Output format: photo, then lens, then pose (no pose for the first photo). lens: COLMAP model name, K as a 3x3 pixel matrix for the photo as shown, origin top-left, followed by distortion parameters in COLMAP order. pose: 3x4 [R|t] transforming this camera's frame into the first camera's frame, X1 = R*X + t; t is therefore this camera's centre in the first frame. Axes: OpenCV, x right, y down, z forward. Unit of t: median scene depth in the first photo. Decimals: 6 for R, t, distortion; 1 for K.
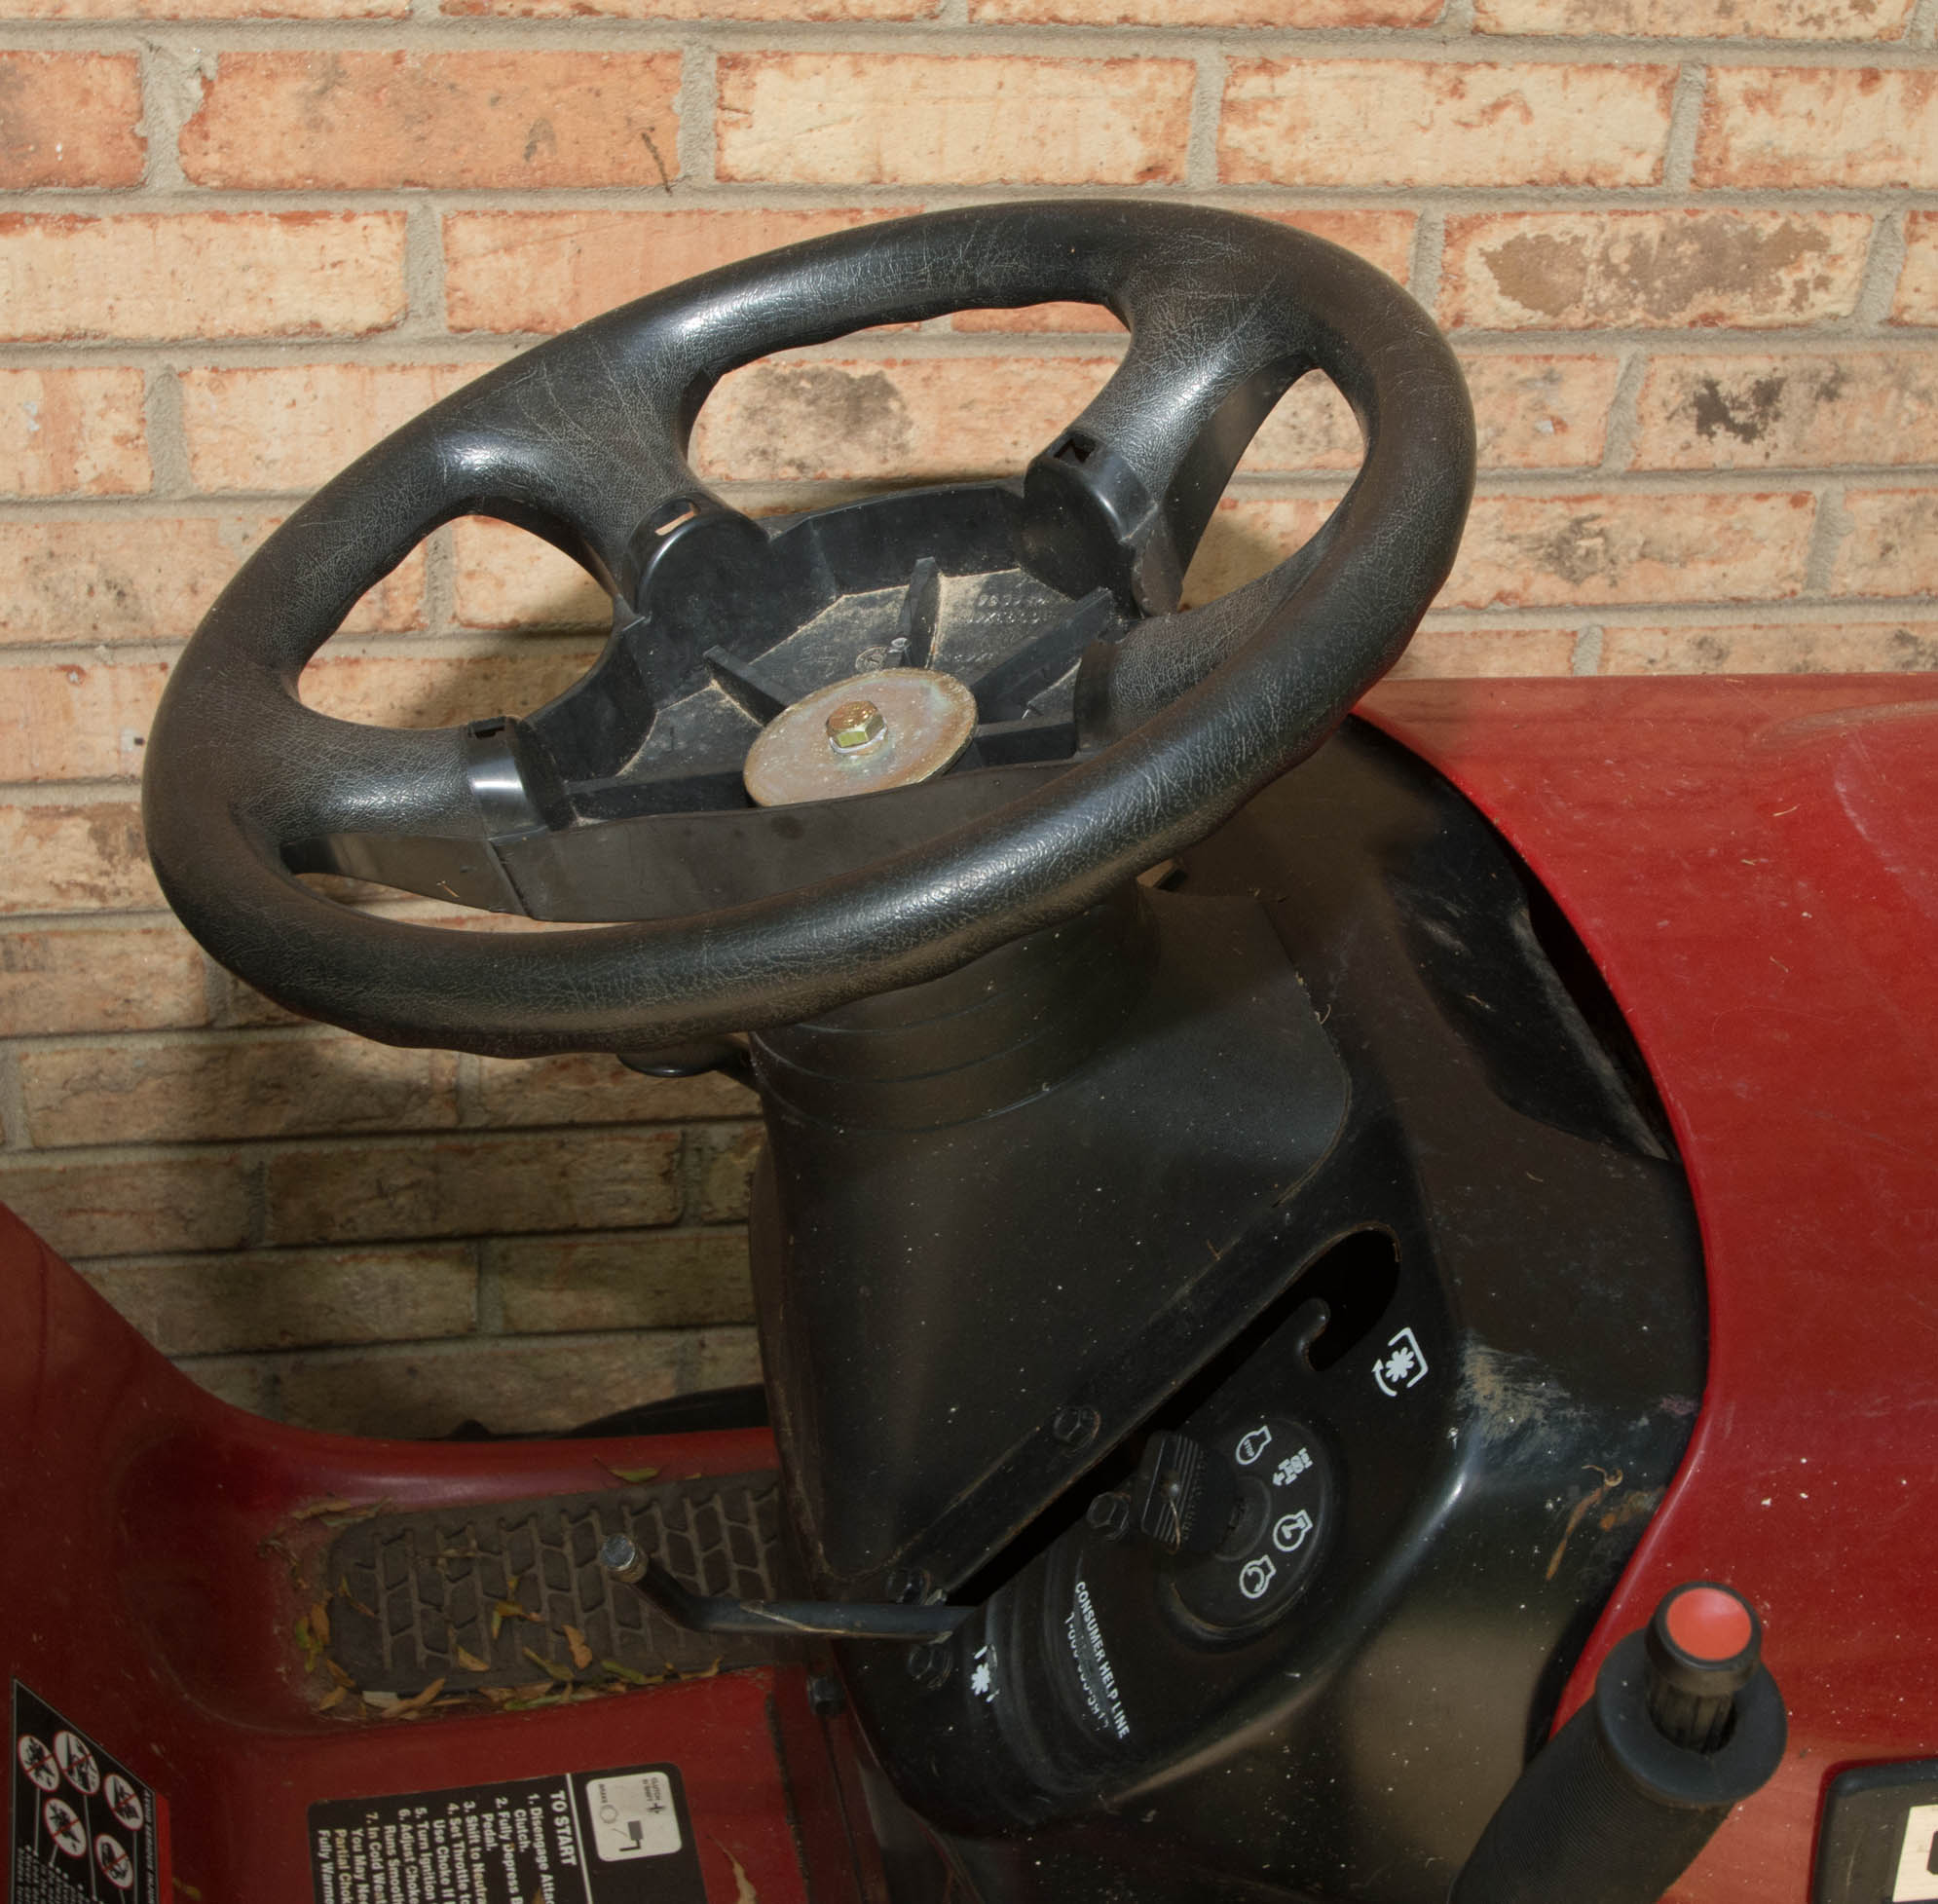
lens RADIAL K [[3353.1, 0, 1147.5], [0, 3353.1, 920.8], [0, 0, 1]] dist [-0.076298, 0.000000]
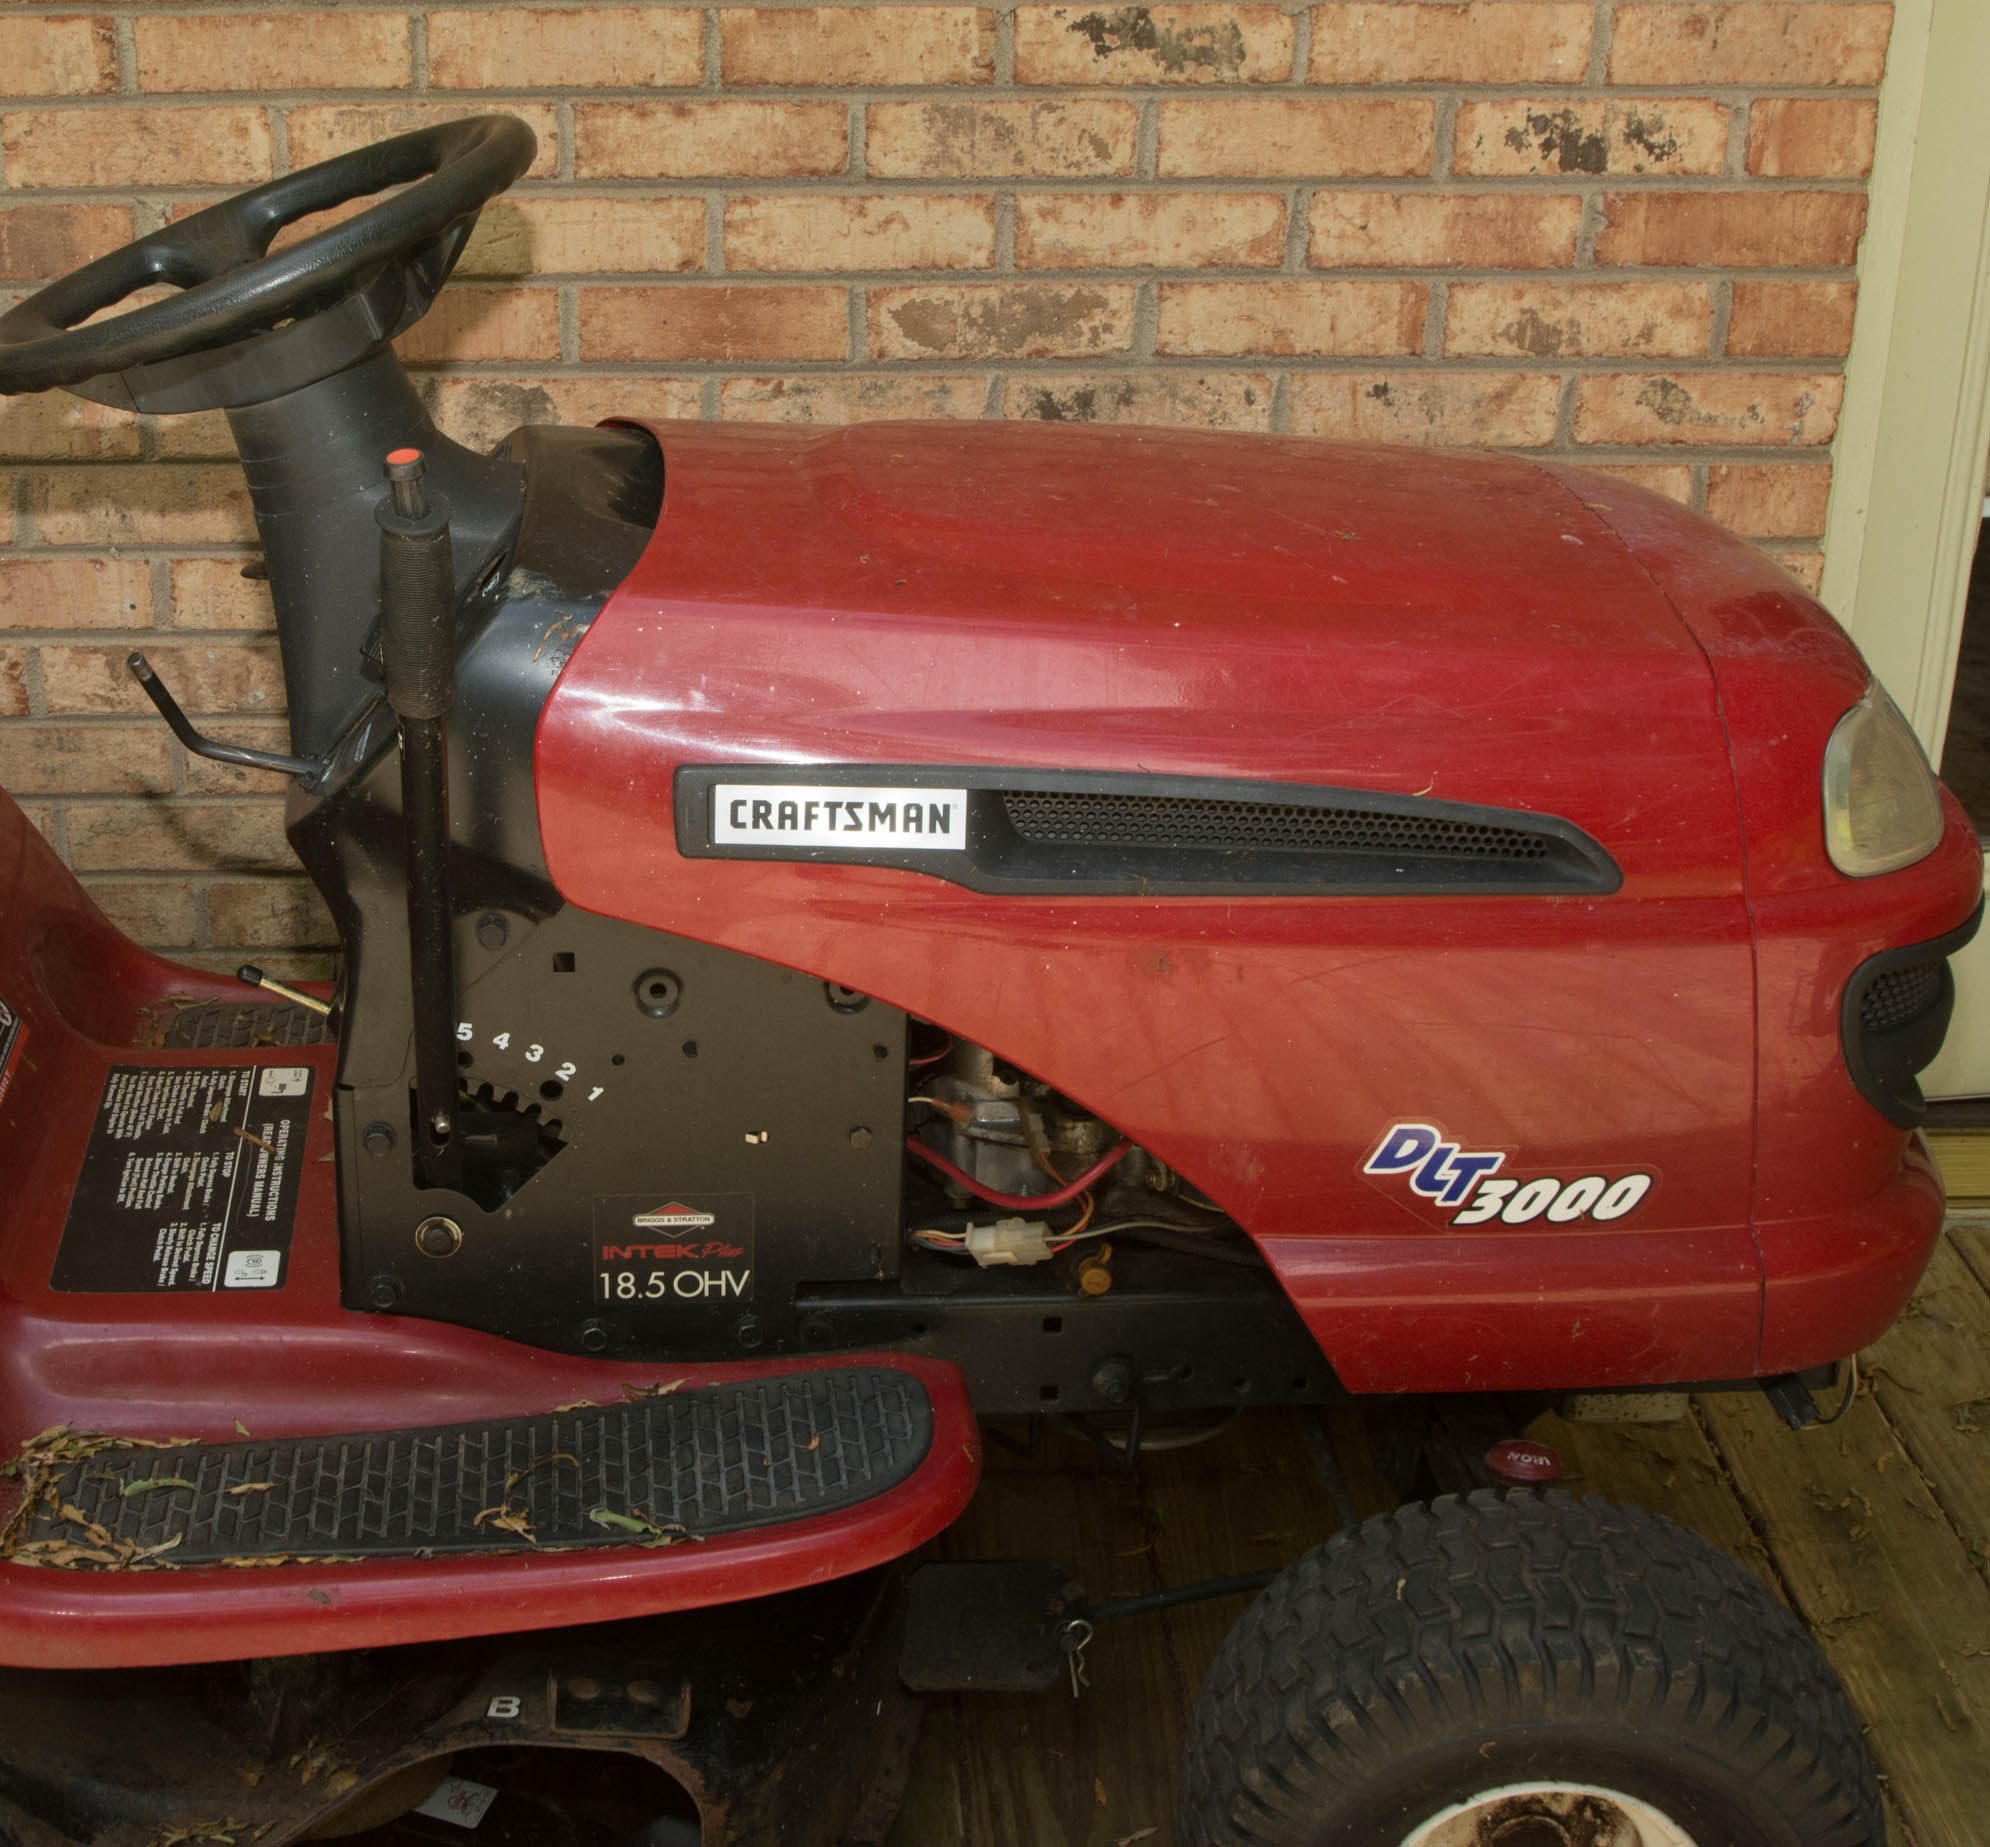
lens RADIAL K [[3019.7, 0, 670.5], [0, 3019.7, 795.4], [0, 0, 1]] dist [-0.075551, 0.000000]
pose [[0.970598, -0.006281, -0.240624, 0.384858], [-0.045196, 0.977124, -0.207812, 0.390568], [0.236424, 0.212577, 0.948111, -0.458545]]
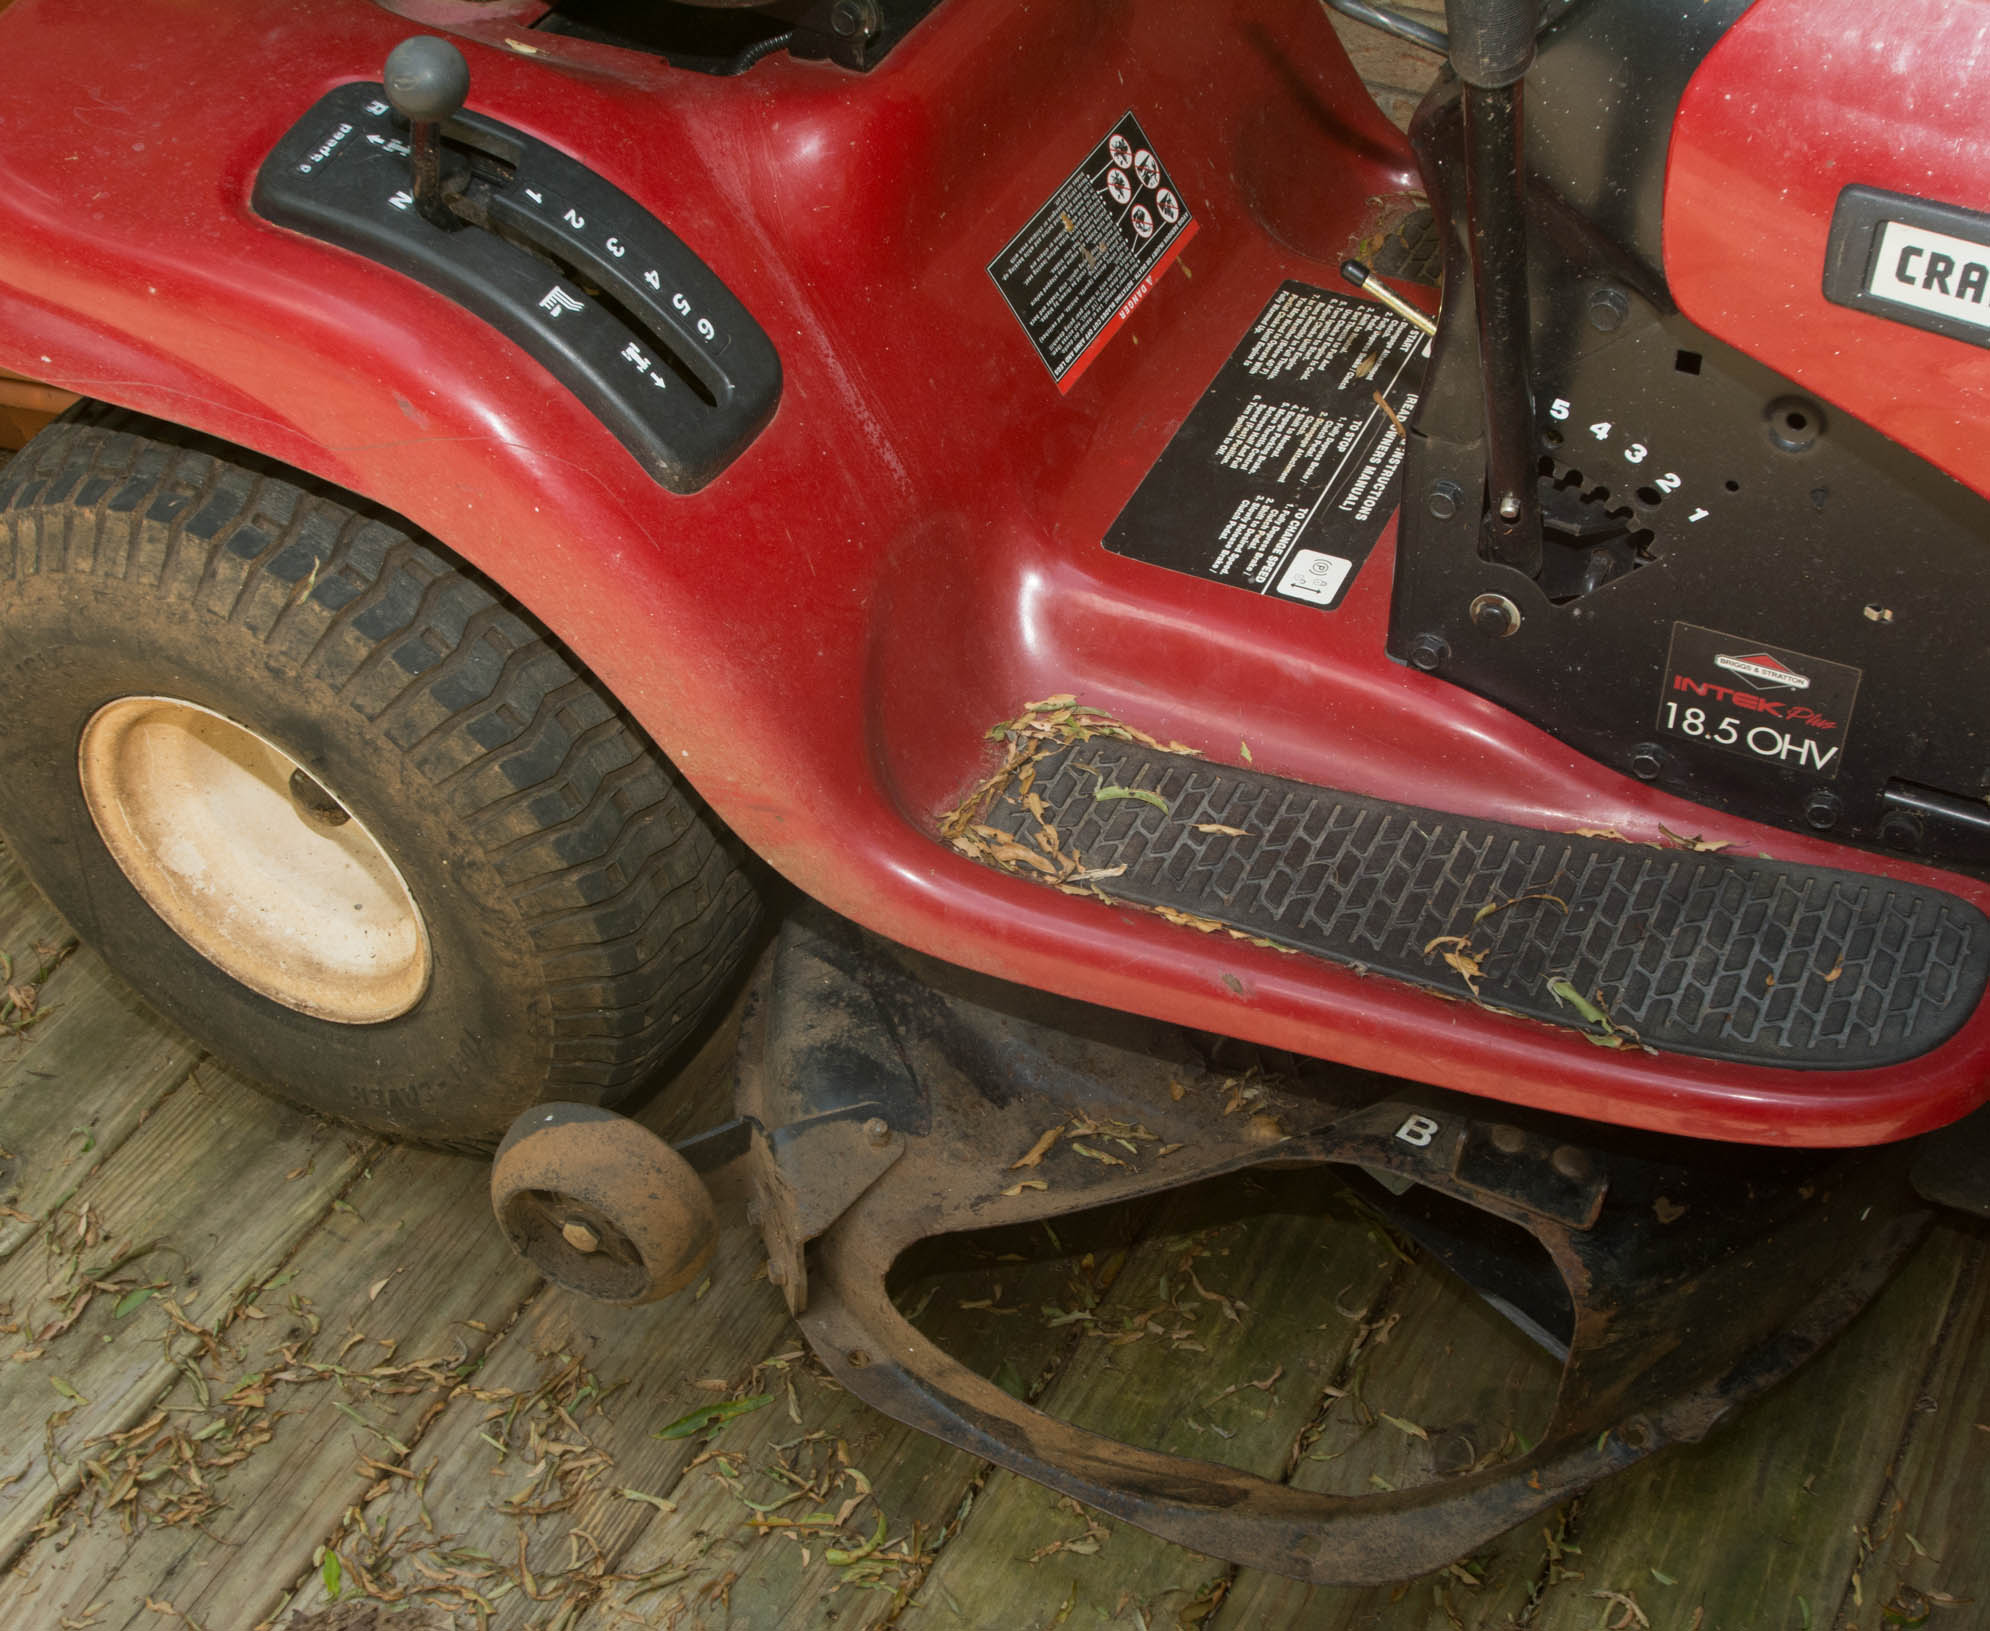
lens RADIAL K [[2648.0, 0, 1042.5], [0, 2648.0, 842.4], [0, 0, 1]] dist [-0.071115, 0.000000]
pose [[0.761302, 0.367175, -0.534417, 0.409099], [-0.272606, 0.929080, 0.249991, 0.199698], [0.588307, -0.044634, 0.807405, -0.144175]]
